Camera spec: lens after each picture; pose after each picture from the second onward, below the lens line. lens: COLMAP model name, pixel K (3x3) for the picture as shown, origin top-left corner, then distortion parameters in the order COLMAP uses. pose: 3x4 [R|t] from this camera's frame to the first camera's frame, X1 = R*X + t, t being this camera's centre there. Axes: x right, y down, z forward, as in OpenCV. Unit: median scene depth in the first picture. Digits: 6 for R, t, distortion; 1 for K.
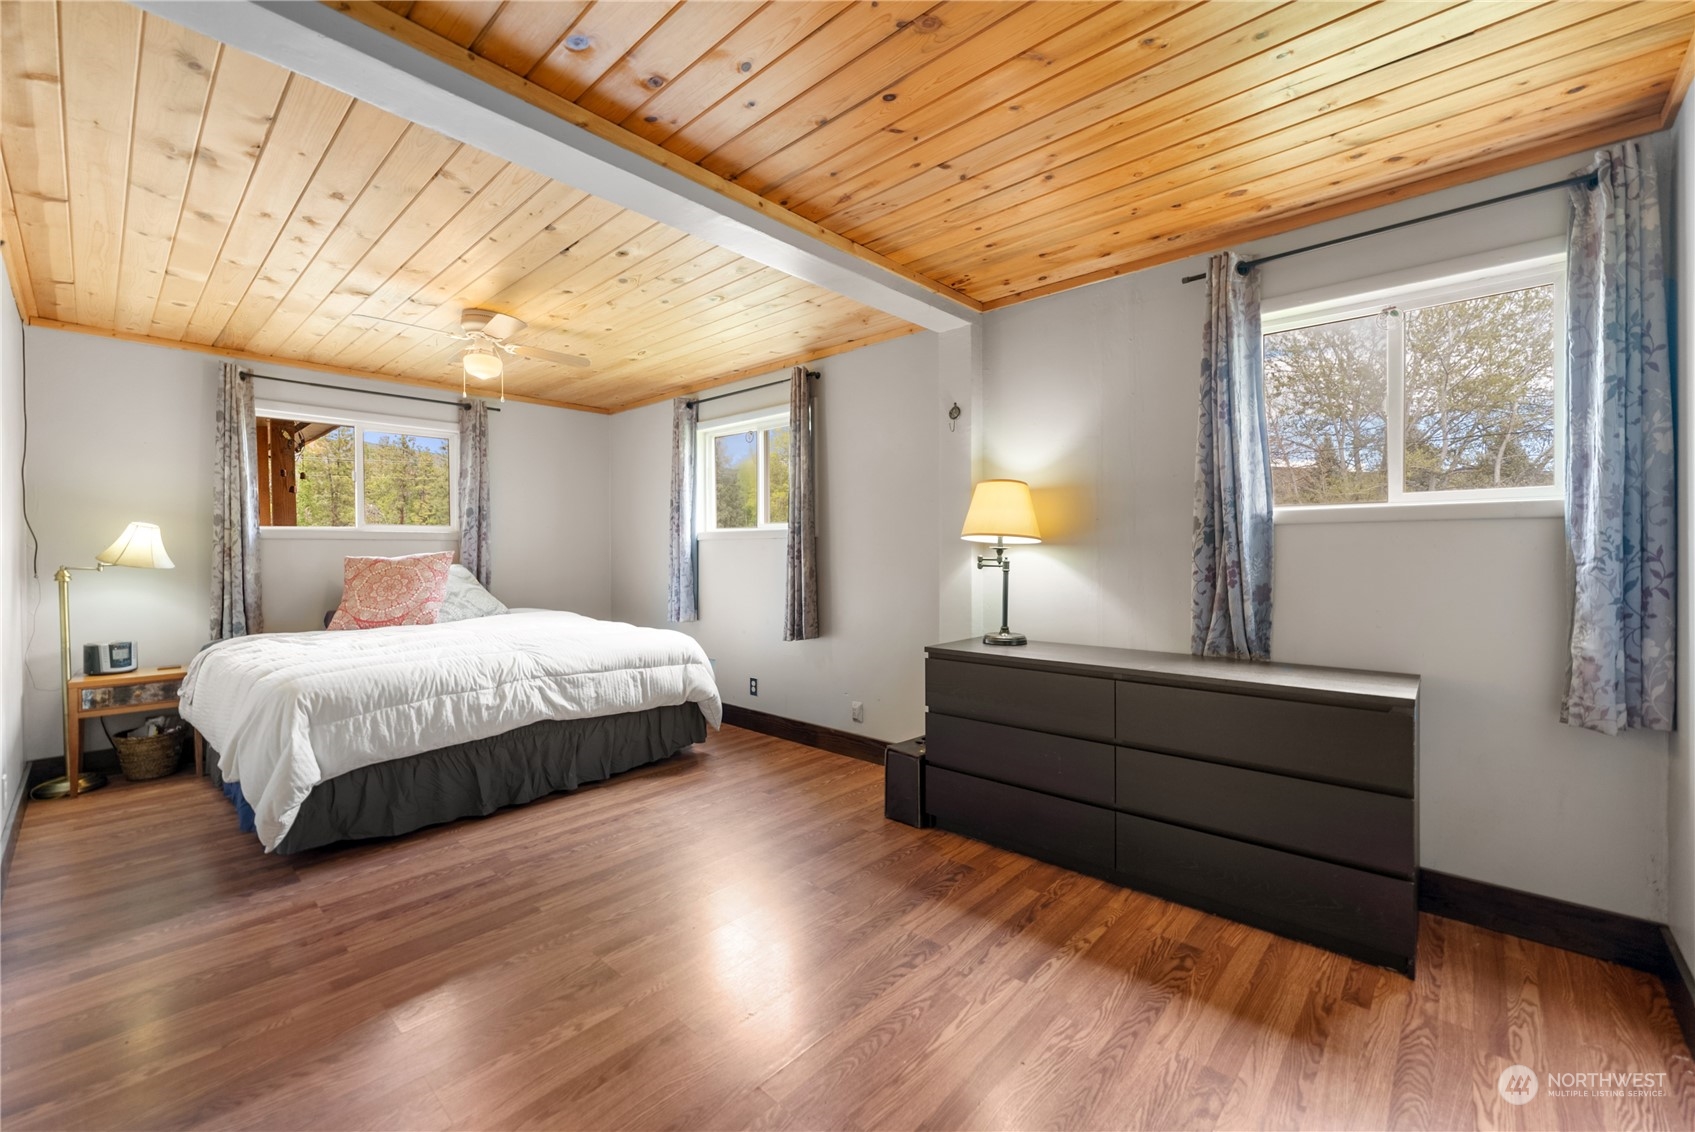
lens RADIAL K [[687.2, 0, 850.6], [0, 687.2, 559.5], [0, 0, 1]] dist [0.002607, -0.000523]
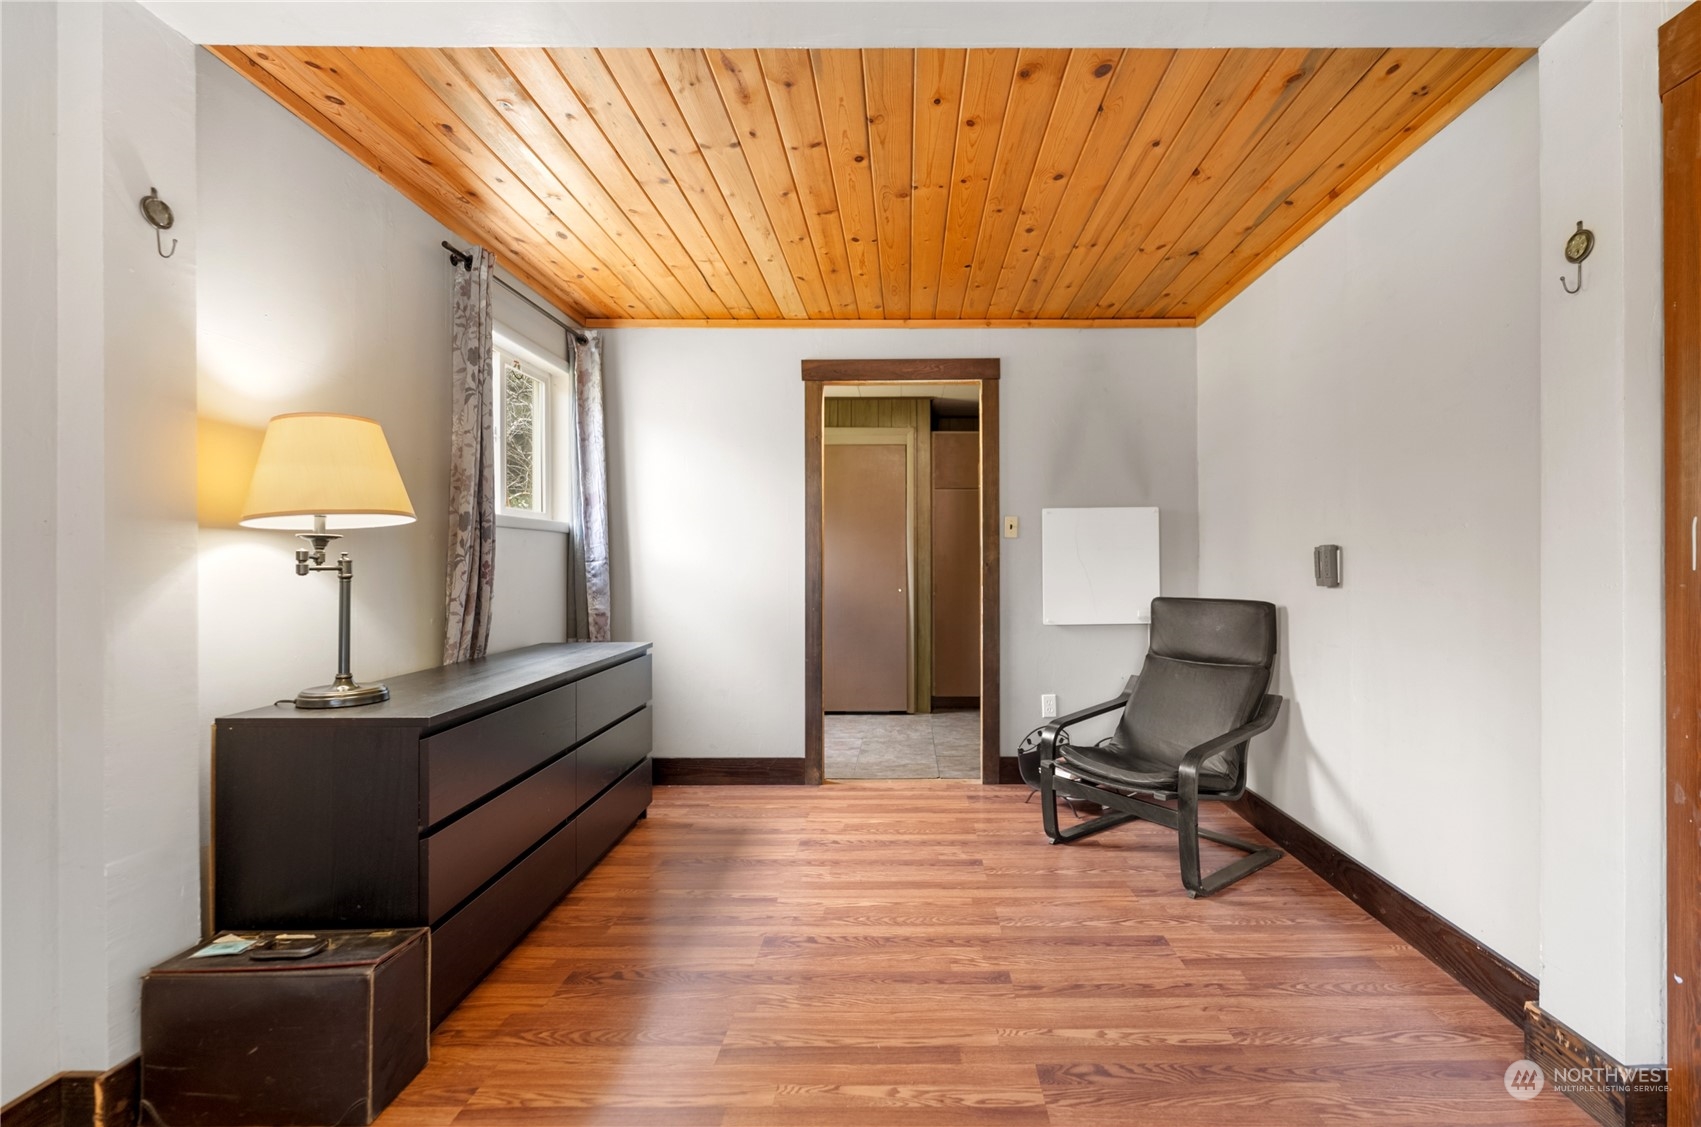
lens RADIAL K [[897.1, 0, 853.9], [0, 897.1, 562.9], [0, 0, 1]] dist [0.000005, 0.000022]
pose [[-0.674865, 0.002542, 0.737937, -0.772883], [0.007001, 0.999971, 0.002958, 0.006387], [-0.737908, 0.007163, -0.674863, 1.486057]]
